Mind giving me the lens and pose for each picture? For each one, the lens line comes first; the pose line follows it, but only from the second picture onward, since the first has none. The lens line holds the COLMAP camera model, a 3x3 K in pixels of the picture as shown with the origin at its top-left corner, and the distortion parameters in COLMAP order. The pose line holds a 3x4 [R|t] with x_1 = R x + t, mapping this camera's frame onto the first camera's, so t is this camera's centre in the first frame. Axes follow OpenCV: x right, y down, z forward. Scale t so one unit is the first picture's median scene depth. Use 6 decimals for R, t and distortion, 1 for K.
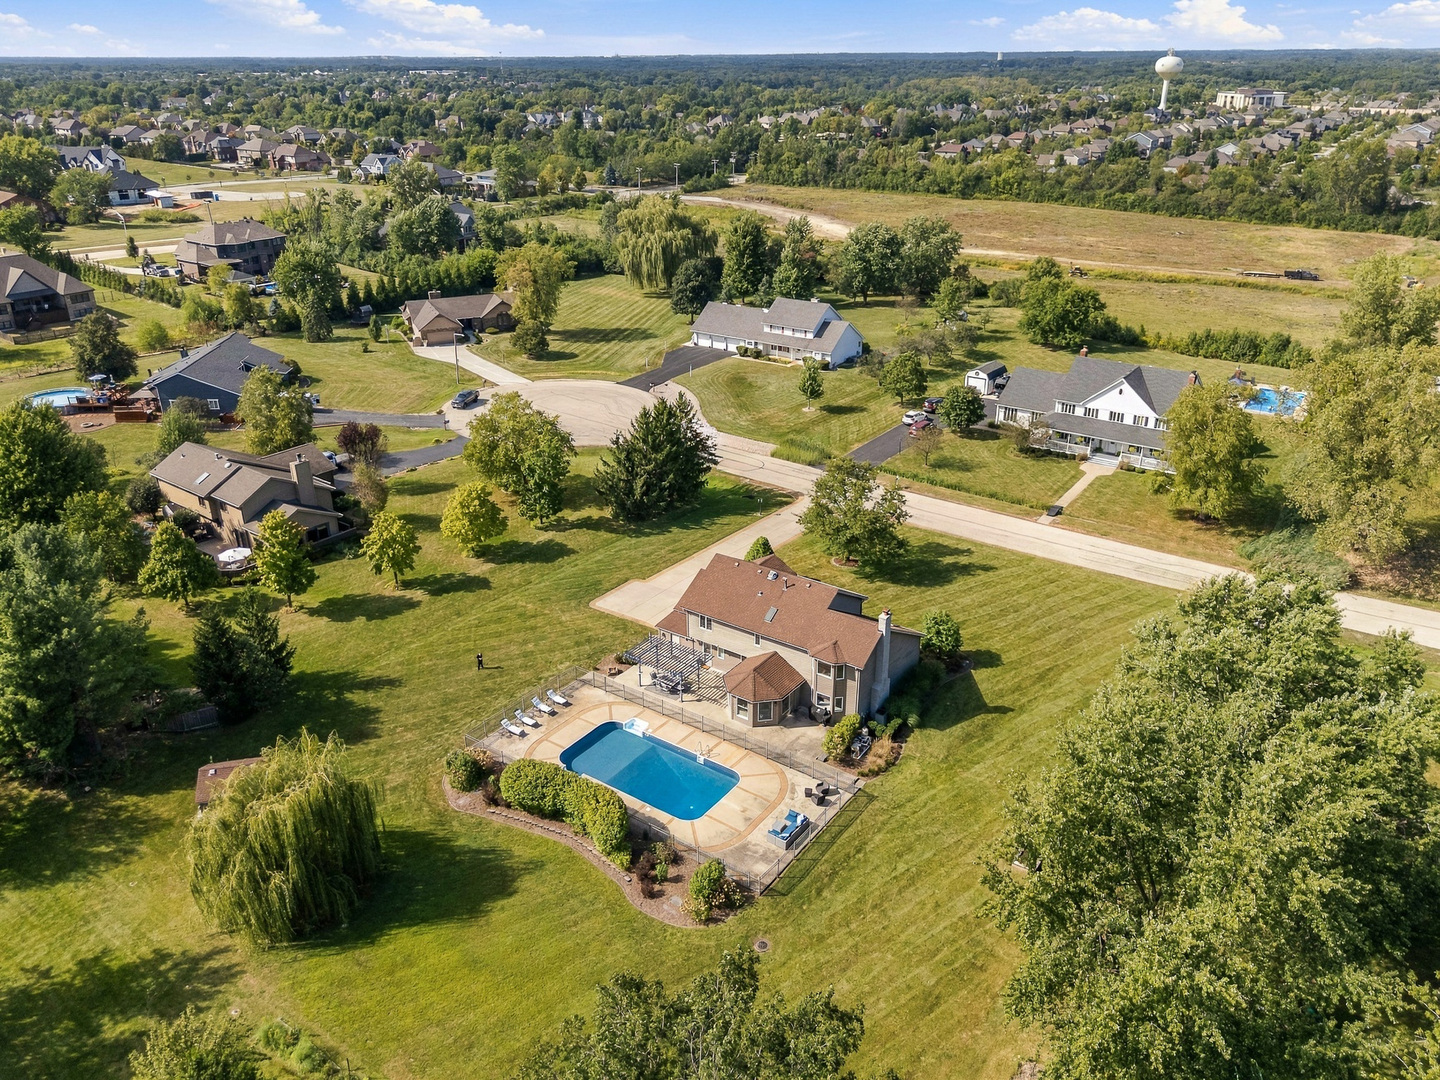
lens RADIAL K [[1060.5, 0, 722.8], [0, 1060.5, 538.0], [0, 0, 1]] dist [0.069755, -0.067628]
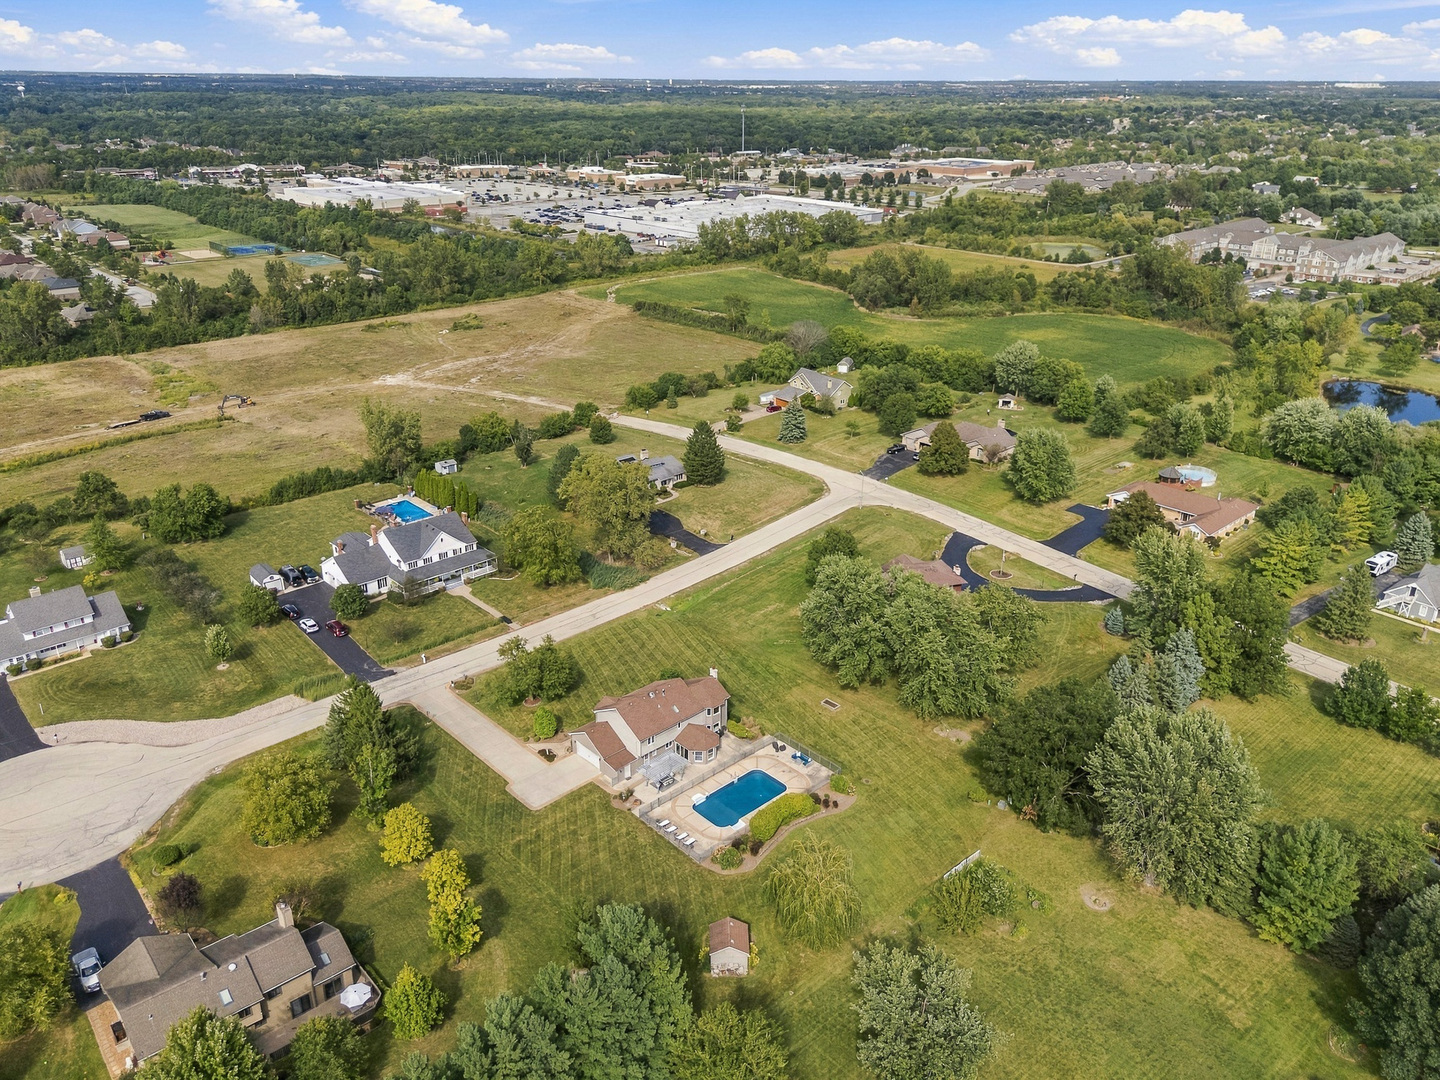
lens RADIAL K [[1060.5, 0, 715.0], [0, 1060.5, 537.8], [0, 0, 1]] dist [0.069755, -0.067628]
pose [[0.204791, -0.383495, 0.900551, -1.080108], [0.398991, 0.872849, 0.280965, -0.491491], [-0.893794, 0.301773, 0.331762, 0.198190]]
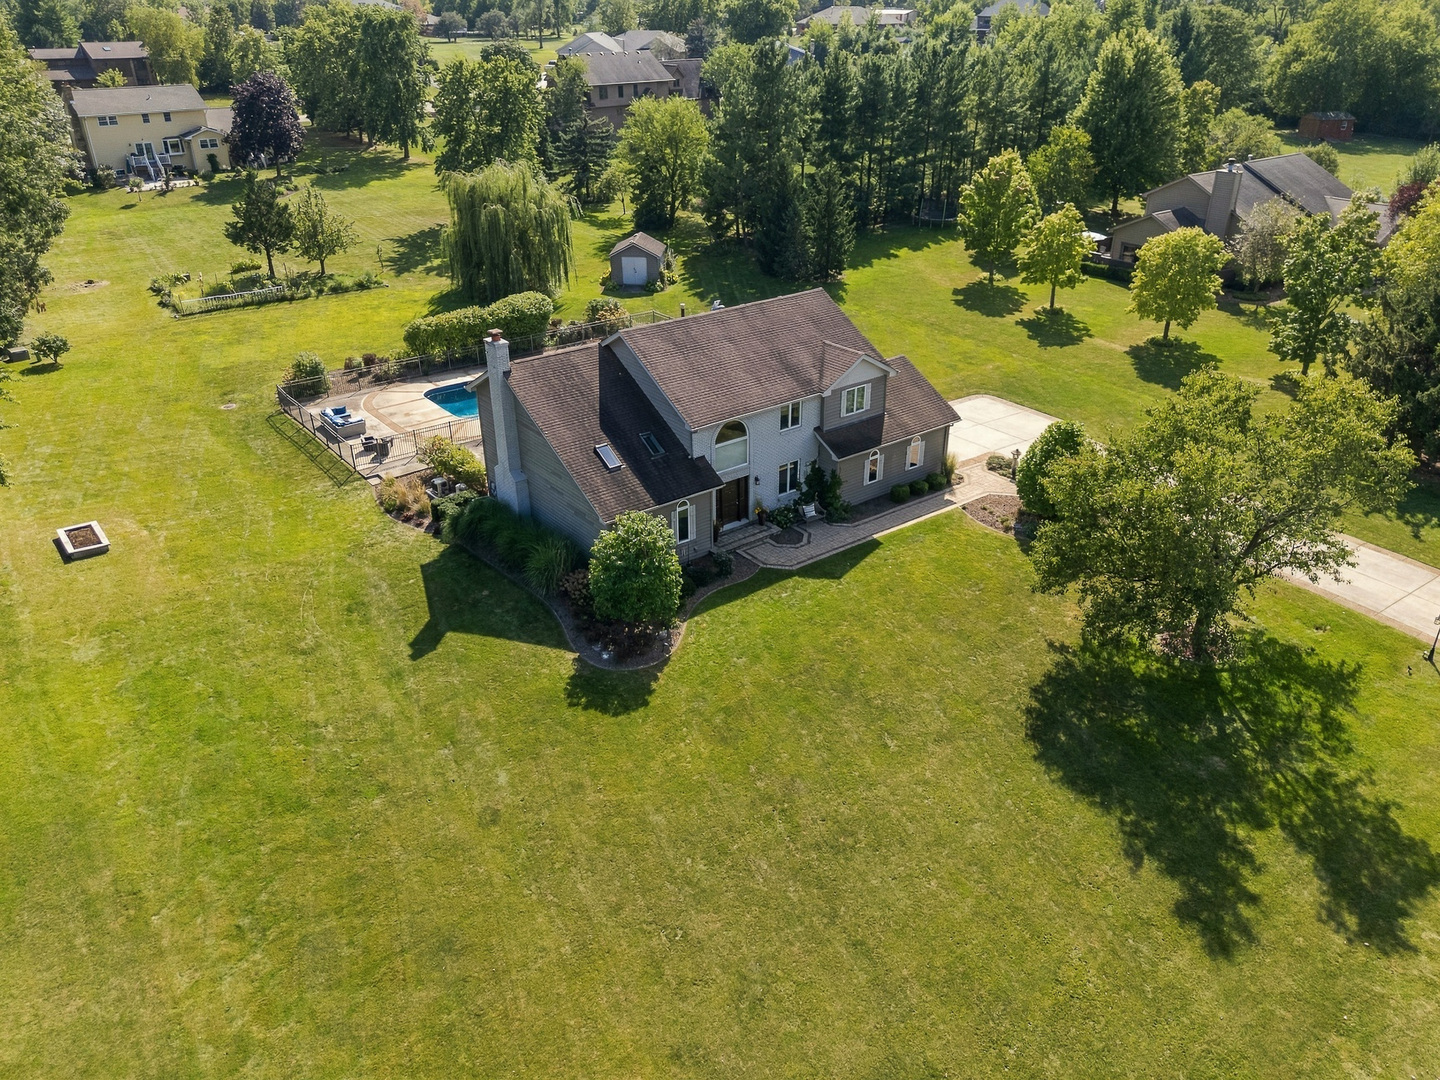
lens RADIAL K [[1060.5, 0, 717.6], [0, 1060.5, 546.8], [0, 0, 1]] dist [0.069755, -0.067628]
pose [[-0.295199, 0.444520, -0.845730, 0.458021], [-0.385551, 0.754484, 0.531135, -0.133994], [0.874190, 0.482862, -0.051338, 0.846418]]
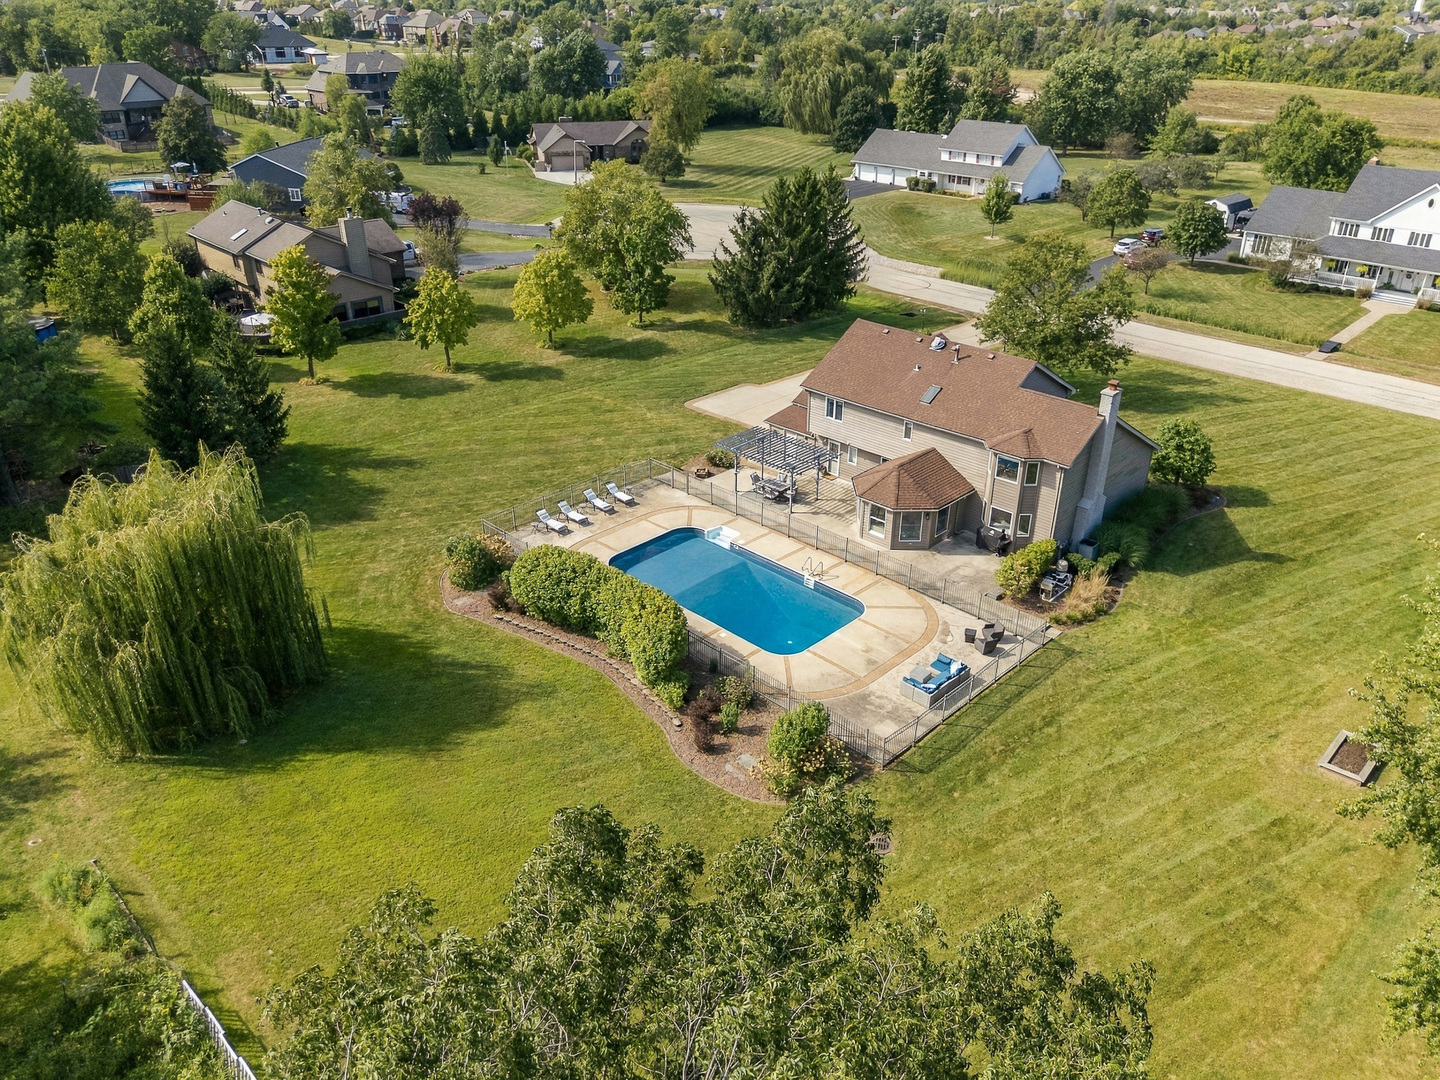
lens RADIAL K [[1060.5, 0, 722.4], [0, 1060.5, 542.1], [0, 0, 1]] dist [0.069755, -0.067628]
pose [[0.987919, 0.078223, -0.133784, 0.009015], [-0.070146, 0.995477, 0.064069, 0.099722], [0.138190, -0.053911, 0.988937, 0.224293]]
